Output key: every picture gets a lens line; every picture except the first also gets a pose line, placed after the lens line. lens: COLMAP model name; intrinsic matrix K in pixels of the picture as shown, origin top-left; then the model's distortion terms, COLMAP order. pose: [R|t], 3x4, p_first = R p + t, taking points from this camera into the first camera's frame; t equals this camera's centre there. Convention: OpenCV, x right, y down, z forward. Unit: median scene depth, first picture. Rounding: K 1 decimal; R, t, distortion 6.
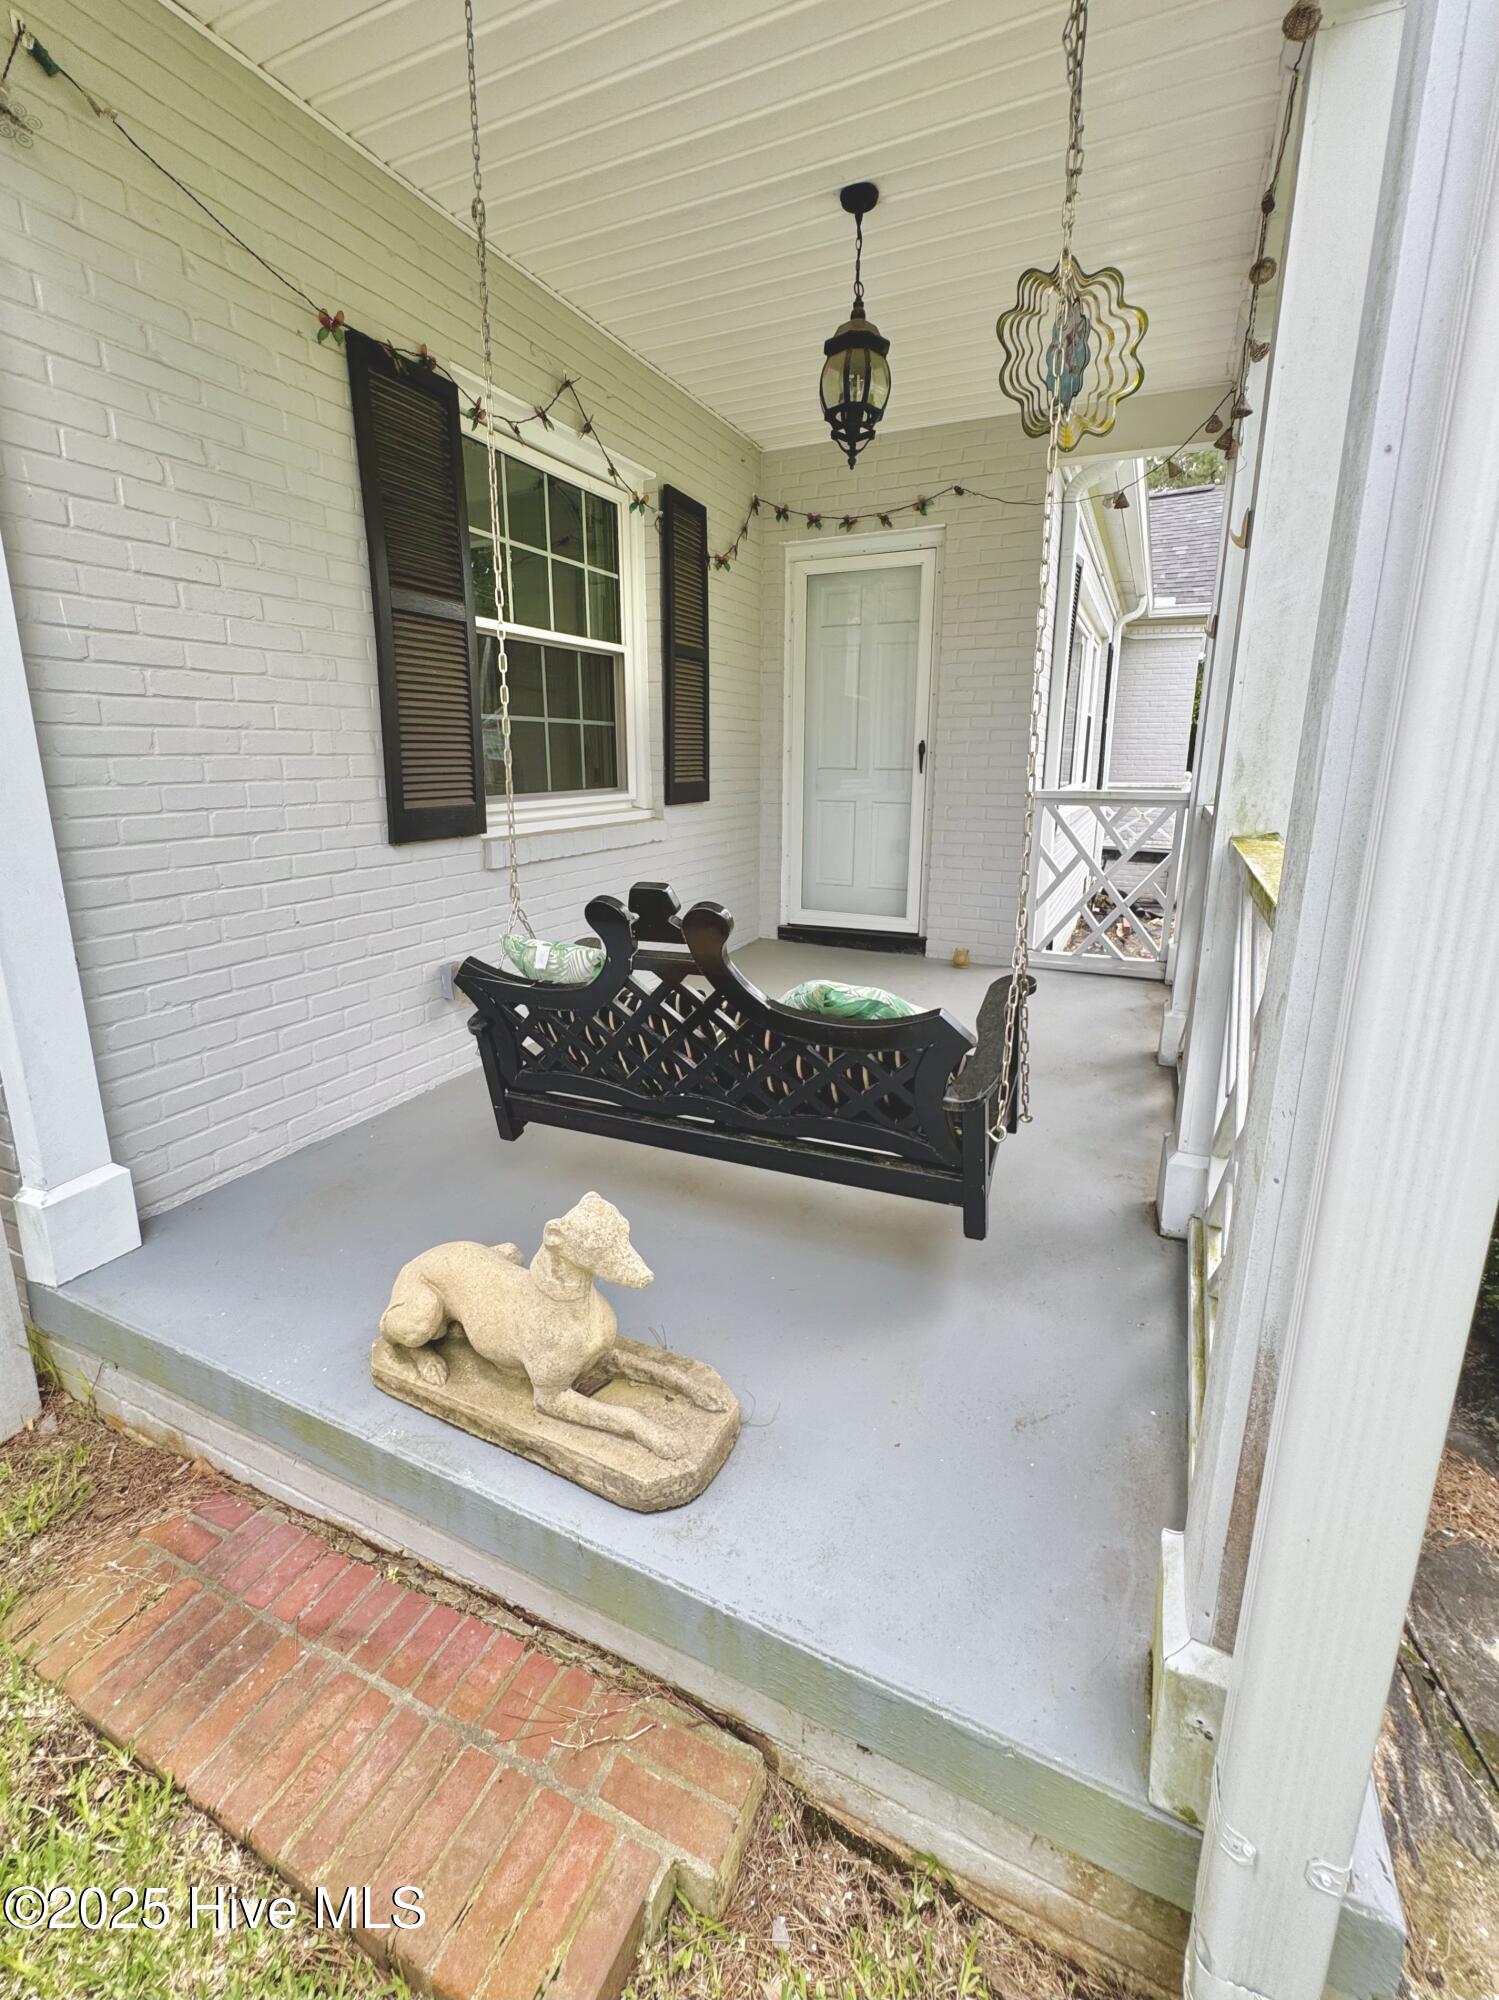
lens RADIAL K [[857.5, 0, 753.4], [0, 857.5, 947.5], [0, 0, 1]] dist [-0.003030, -0.000310]
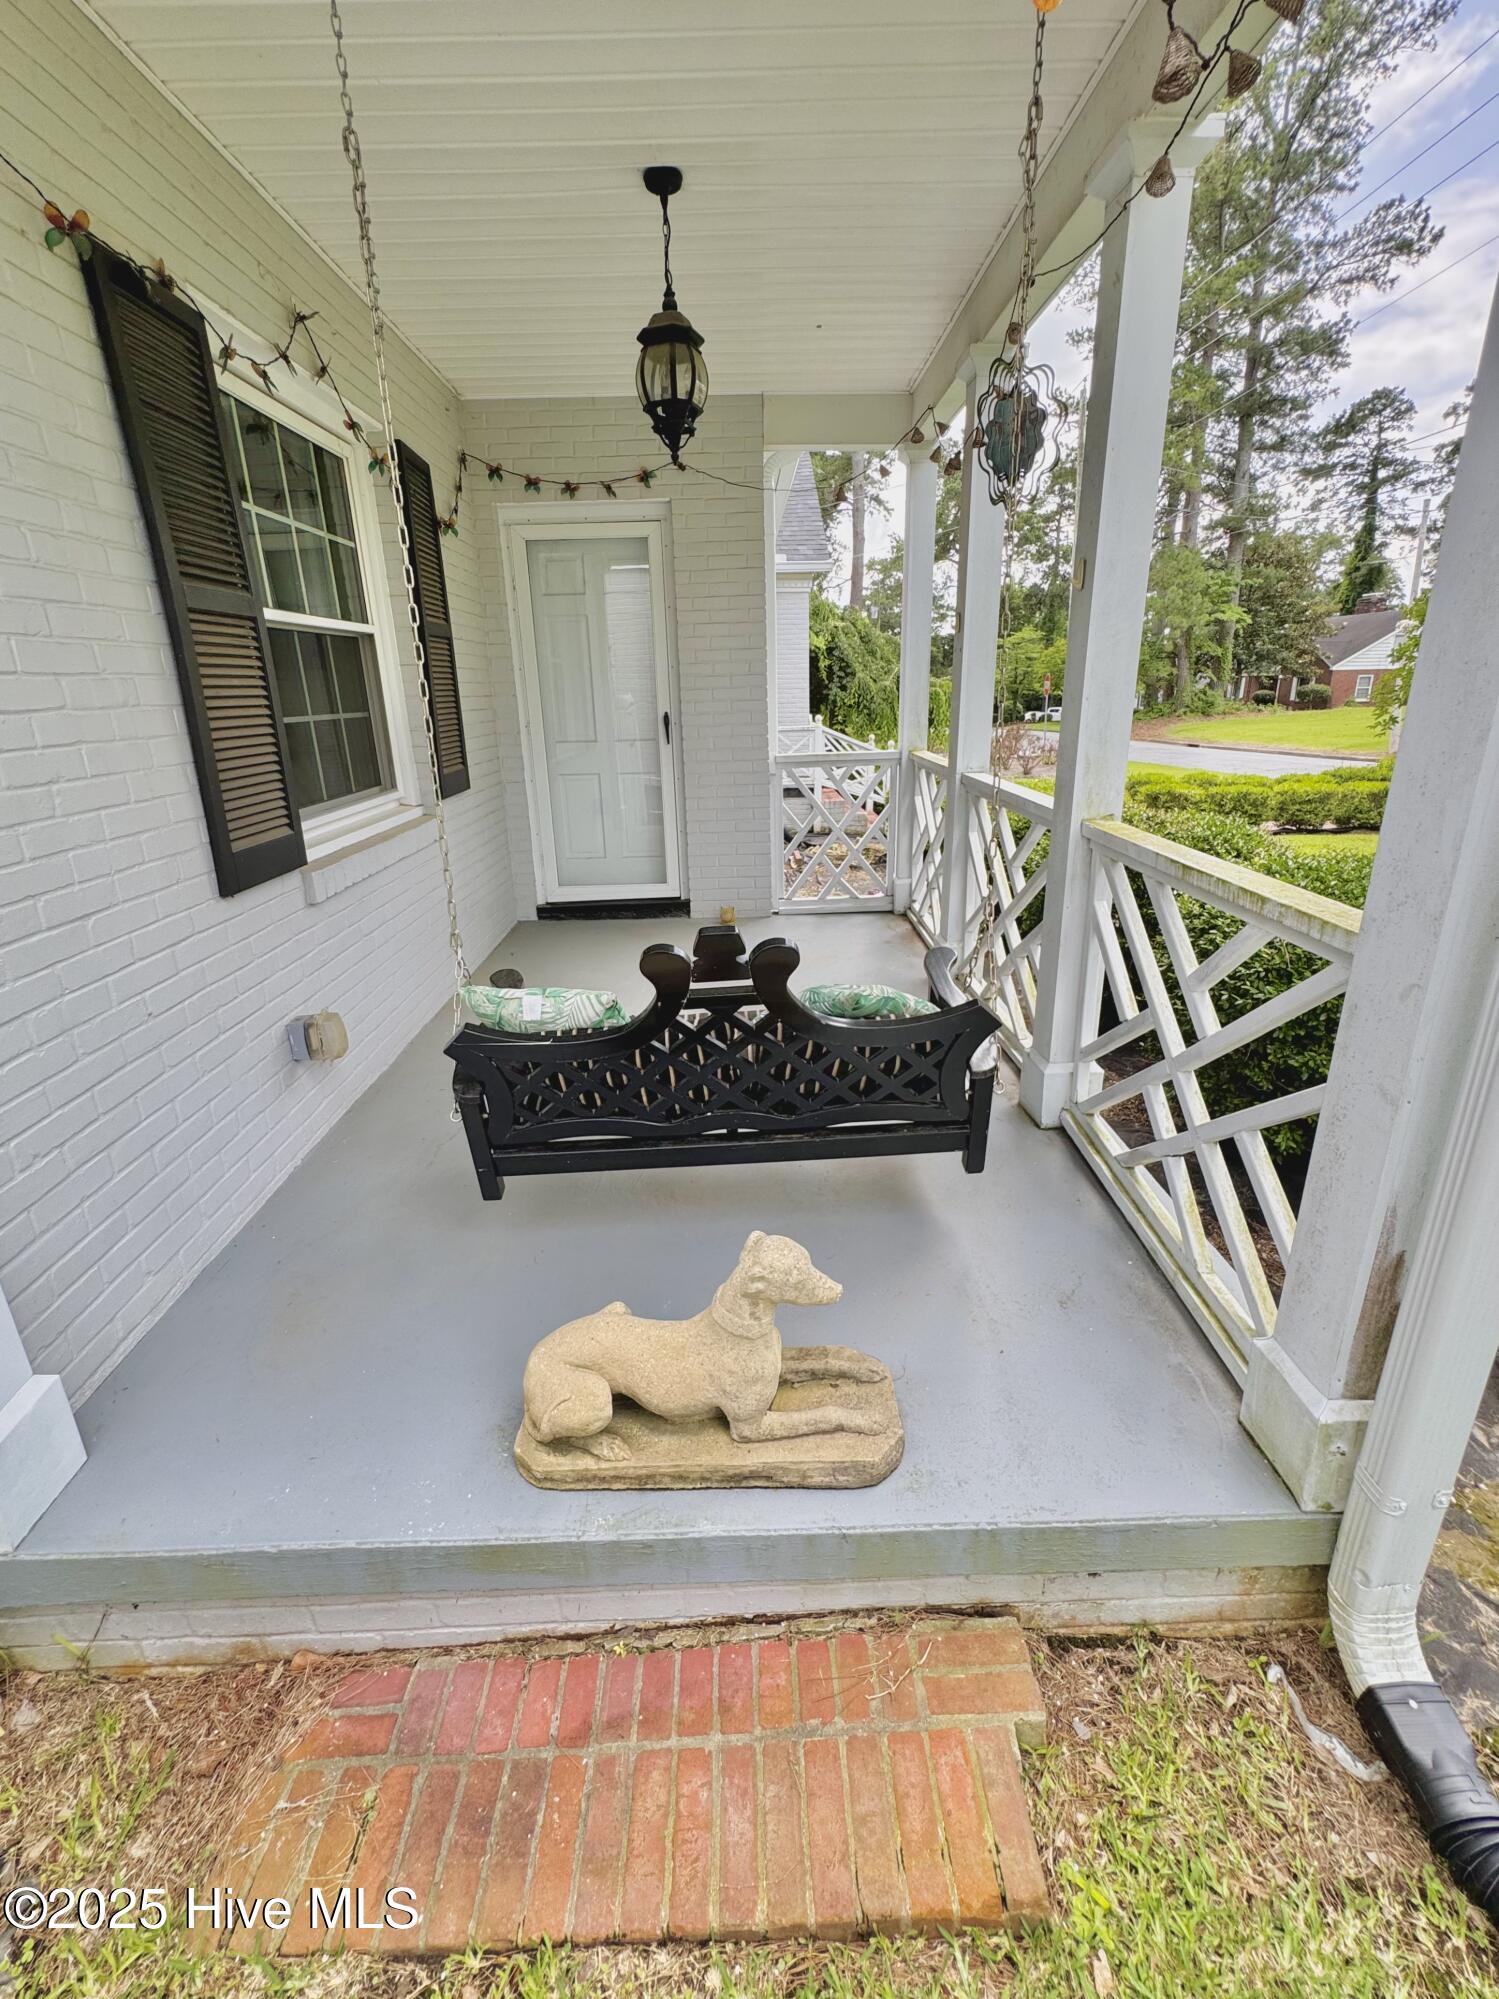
lens RADIAL K [[838.8, 0, 755.7], [0, 838.8, 957.0], [0, 0, 1]] dist [-0.004200, 0.000909]
pose [[0.895669, -0.160854, 0.414612, -0.419416], [0.124765, 0.985741, 0.112907, -0.123813], [-0.426862, -0.049398, 0.902967, 0.060551]]
